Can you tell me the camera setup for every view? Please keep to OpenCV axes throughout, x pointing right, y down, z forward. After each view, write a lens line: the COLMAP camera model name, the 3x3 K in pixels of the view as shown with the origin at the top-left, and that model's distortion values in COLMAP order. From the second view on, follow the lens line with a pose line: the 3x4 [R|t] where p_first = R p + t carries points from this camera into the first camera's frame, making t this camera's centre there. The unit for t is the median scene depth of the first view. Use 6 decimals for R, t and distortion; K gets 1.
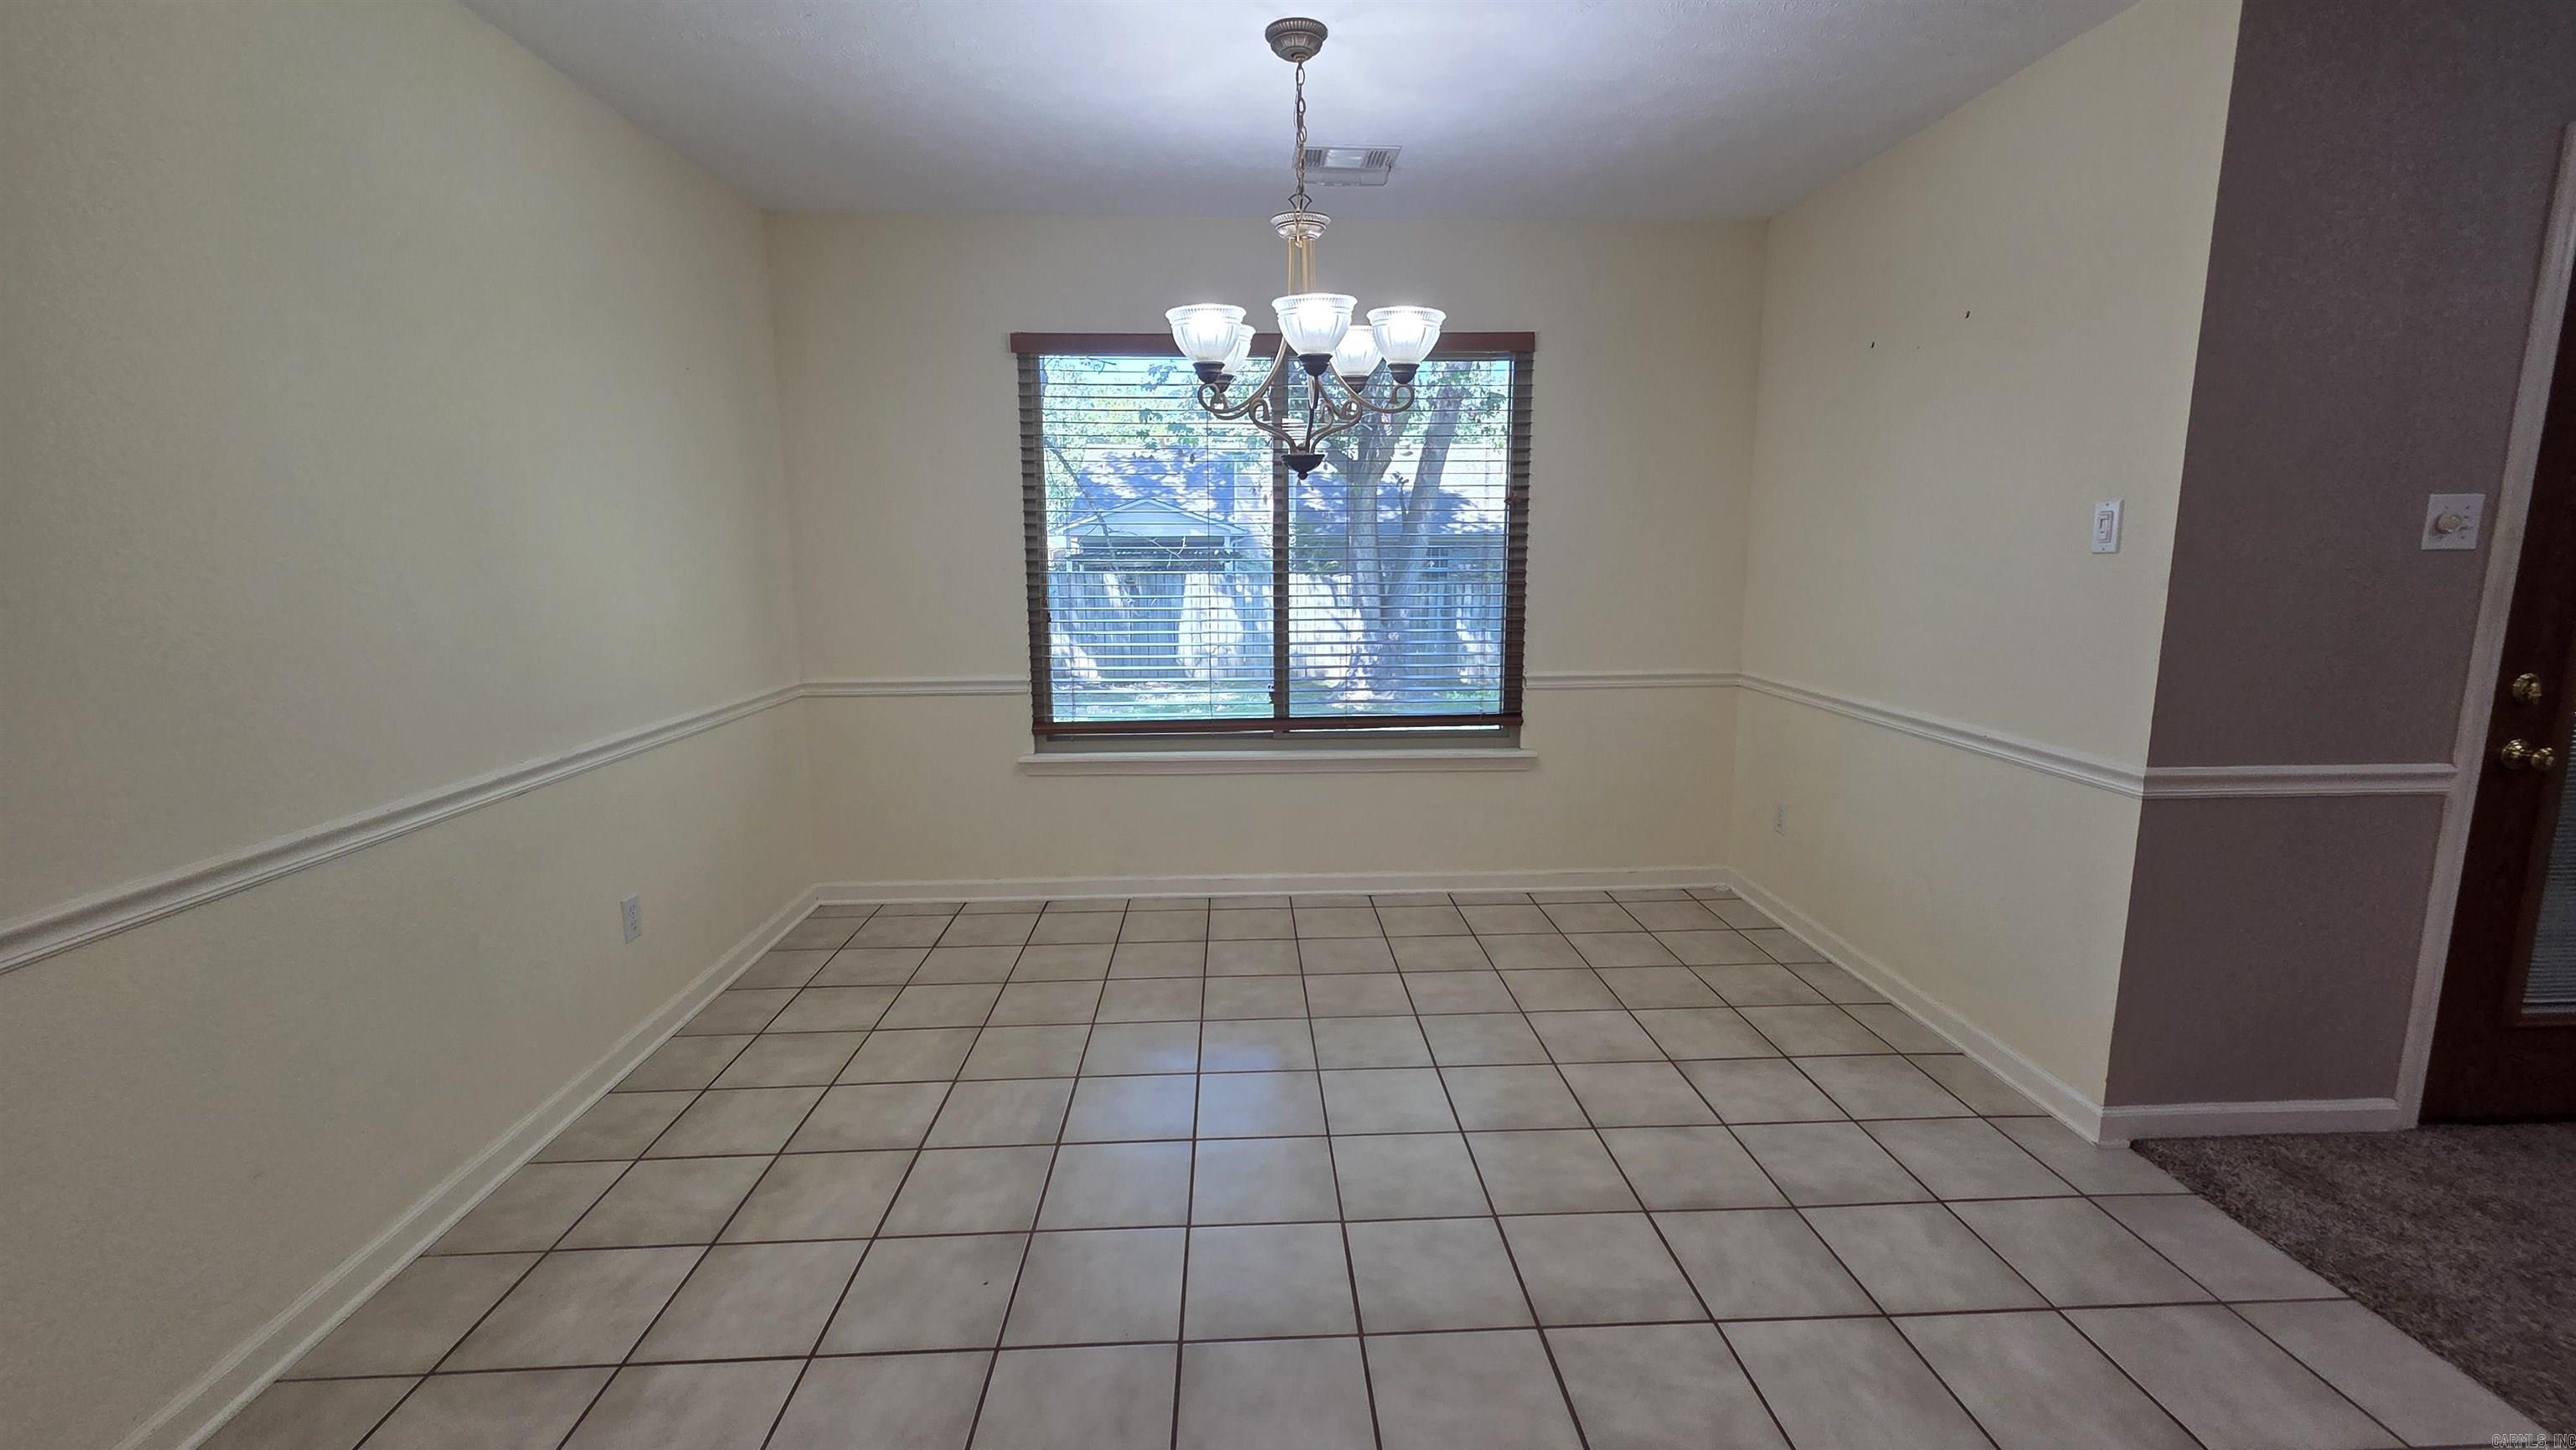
lens RADIAL K [[1052.8, 0, 1286.6], [0, 1052.8, 716.8], [0, 0, 1]] dist [0.001060, 0.000292]
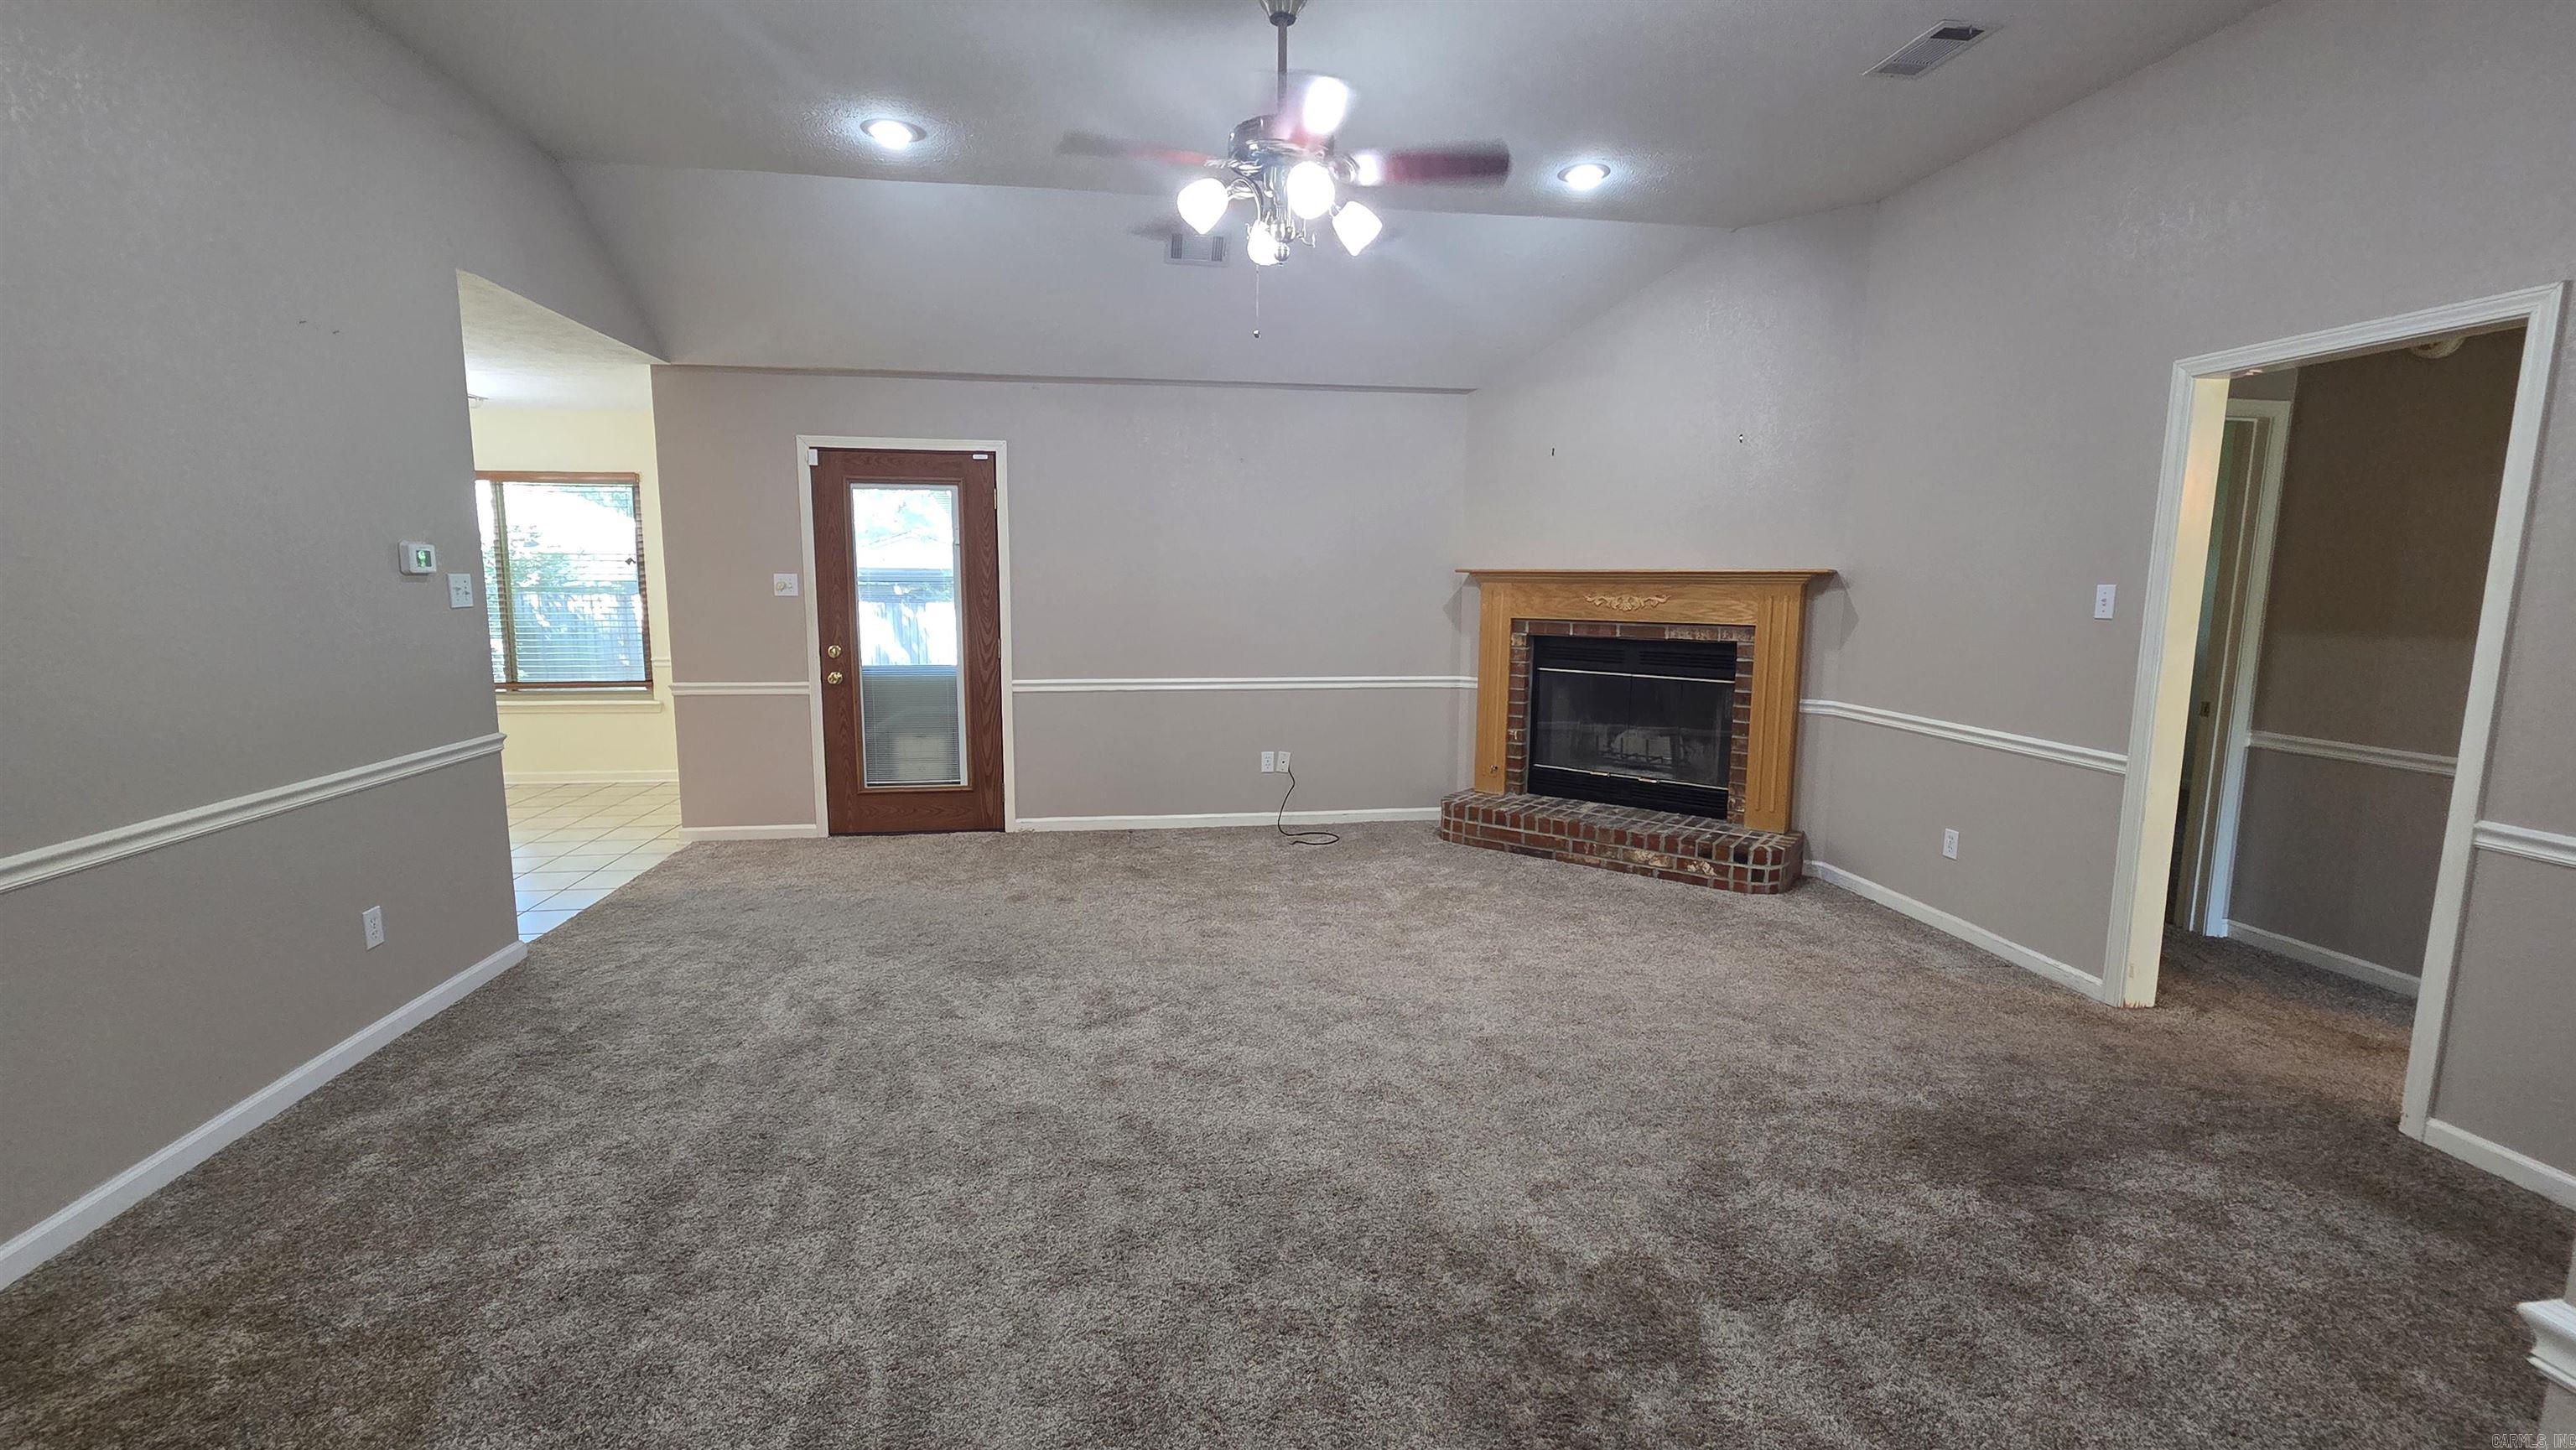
lens RADIAL K [[1052.8, 0, 1286.6], [0, 1052.8, 716.8], [0, 0, 1]] dist [0.001060, 0.000292]
pose [[0.994834, 0.000372, 0.101517, 1.136886], [0.002204, 0.999678, -0.025263, 0.110036], [-0.101494, 0.025357, 0.994513, -0.906077]]
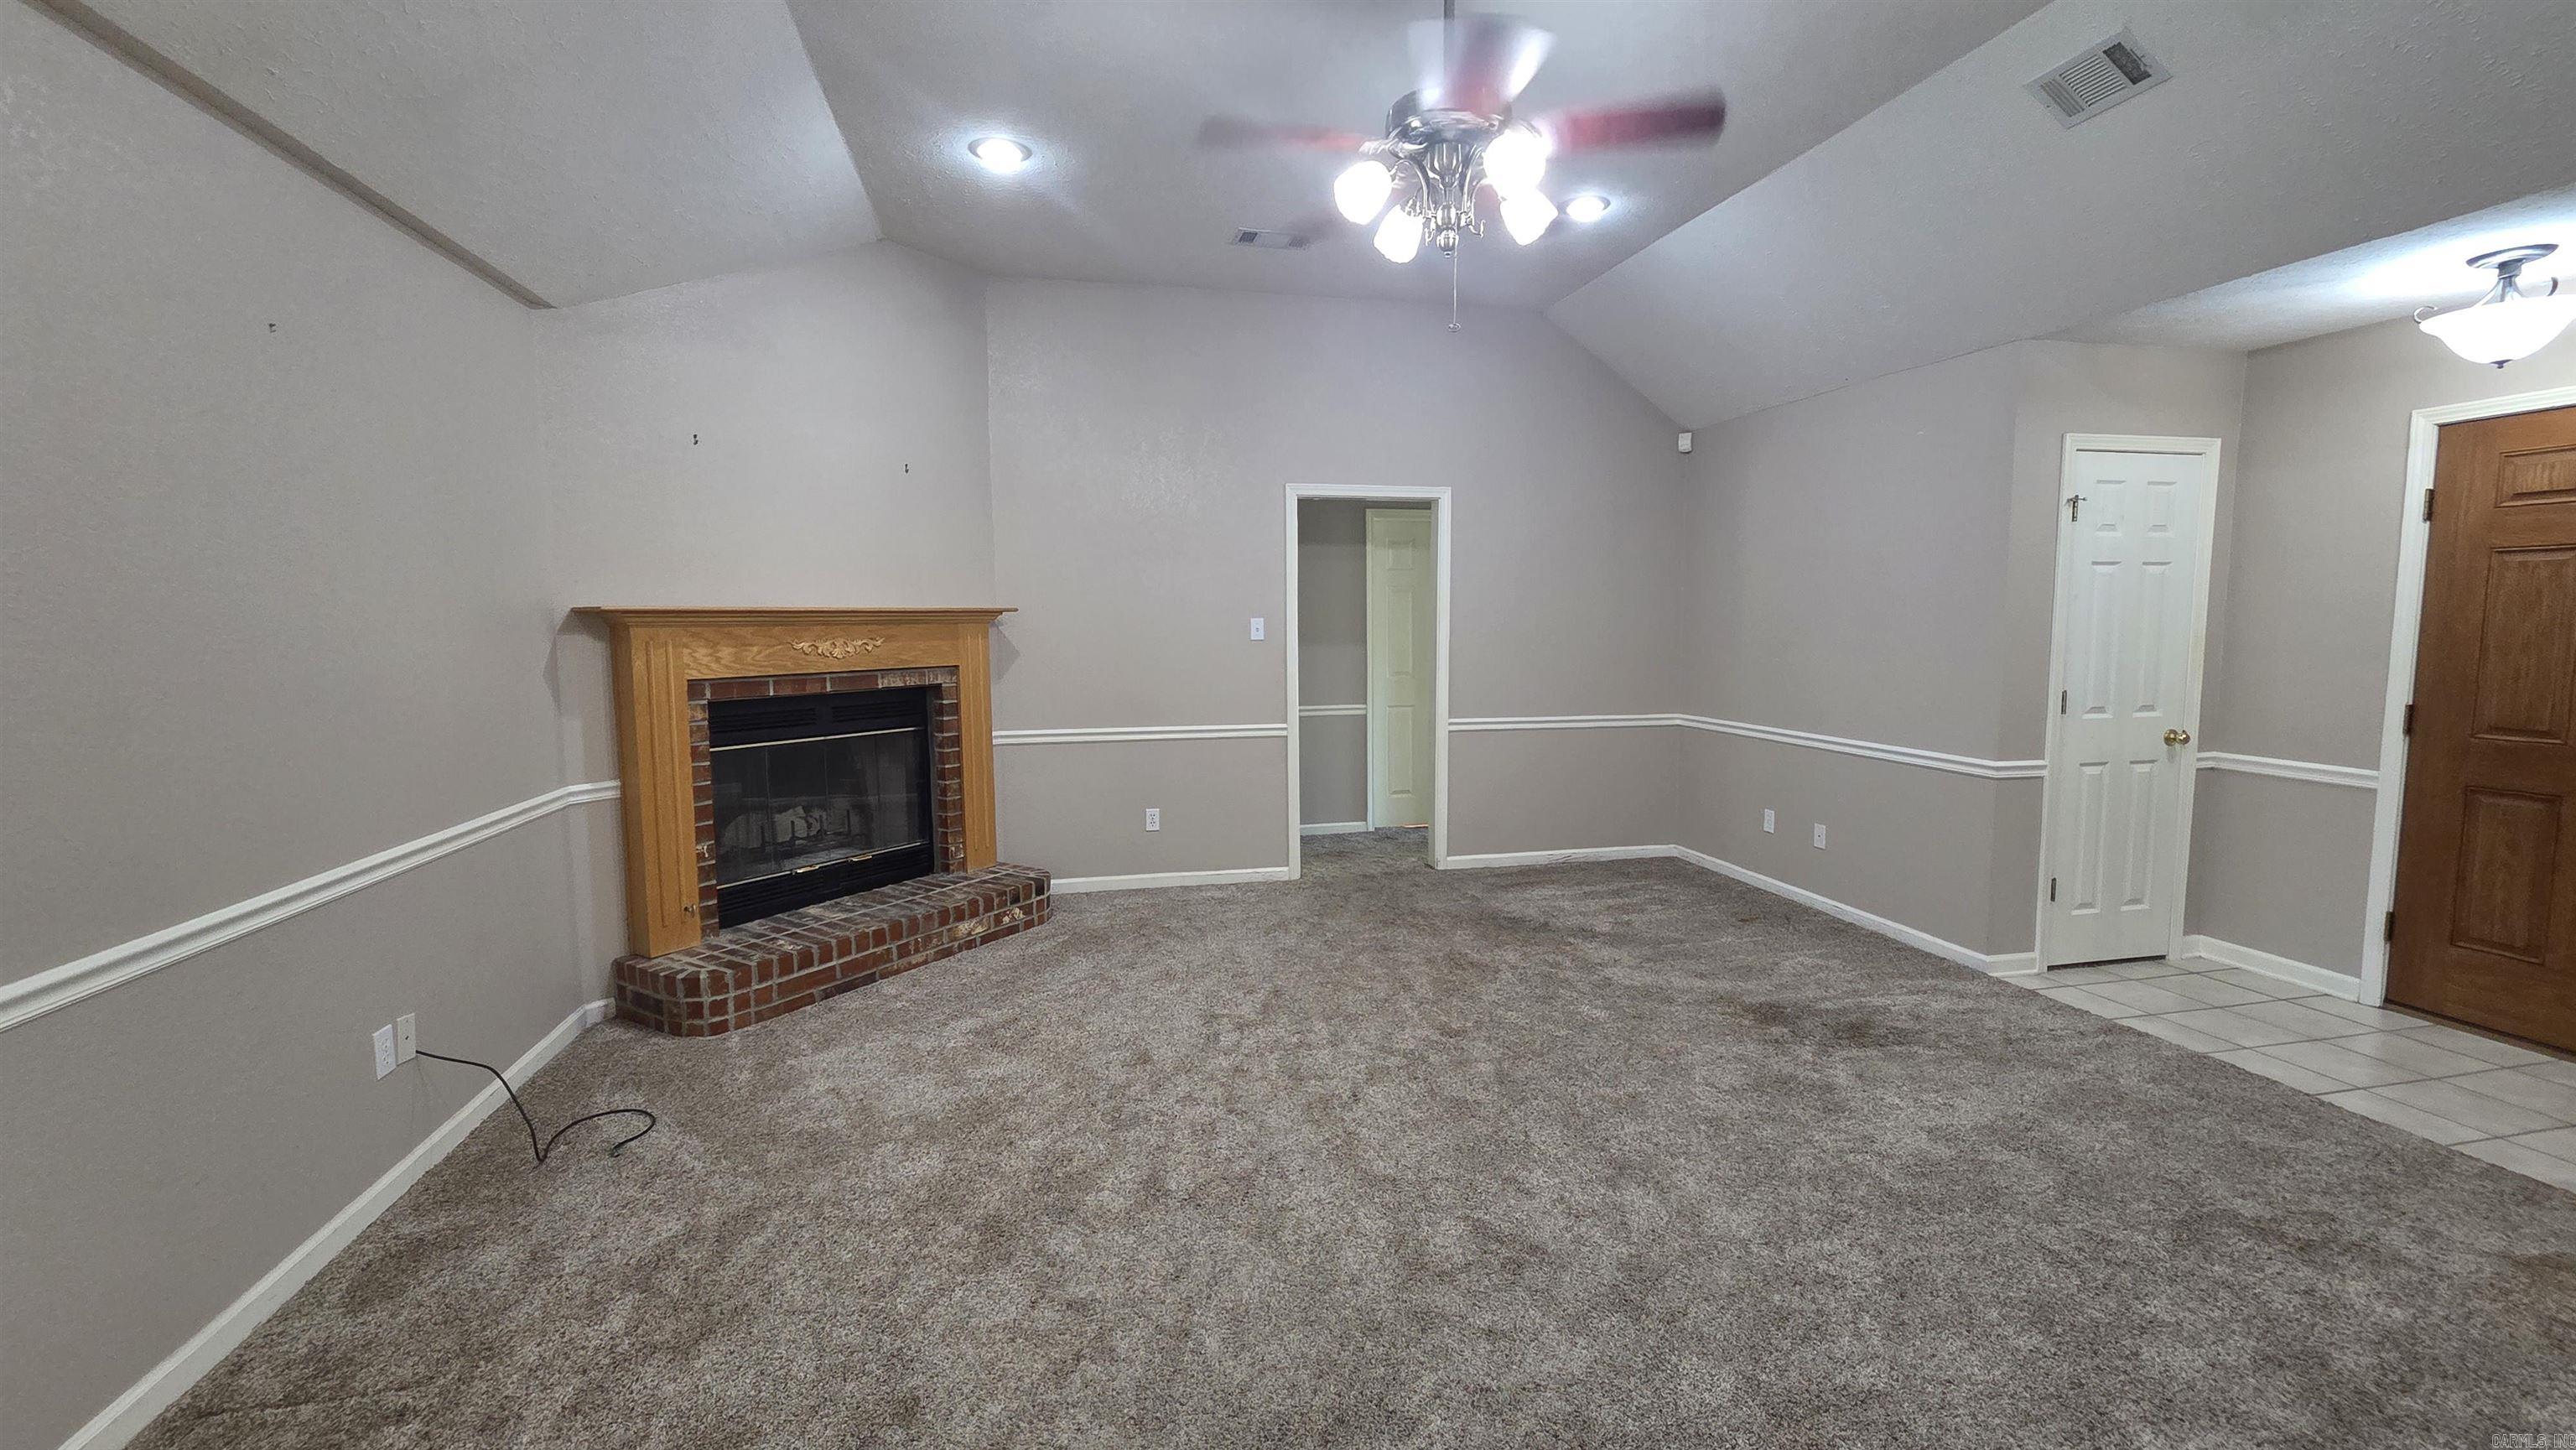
lens RADIAL K [[1052.8, 0, 1286.6], [0, 1052.8, 716.8], [0, 0, 1]] dist [0.001060, 0.000292]
pose [[-0.182837, -0.083724, 0.979572, 0.524106], [0.164933, 0.979634, 0.114514, -0.053020], [-0.969210, 0.182501, -0.165304, 0.161607]]
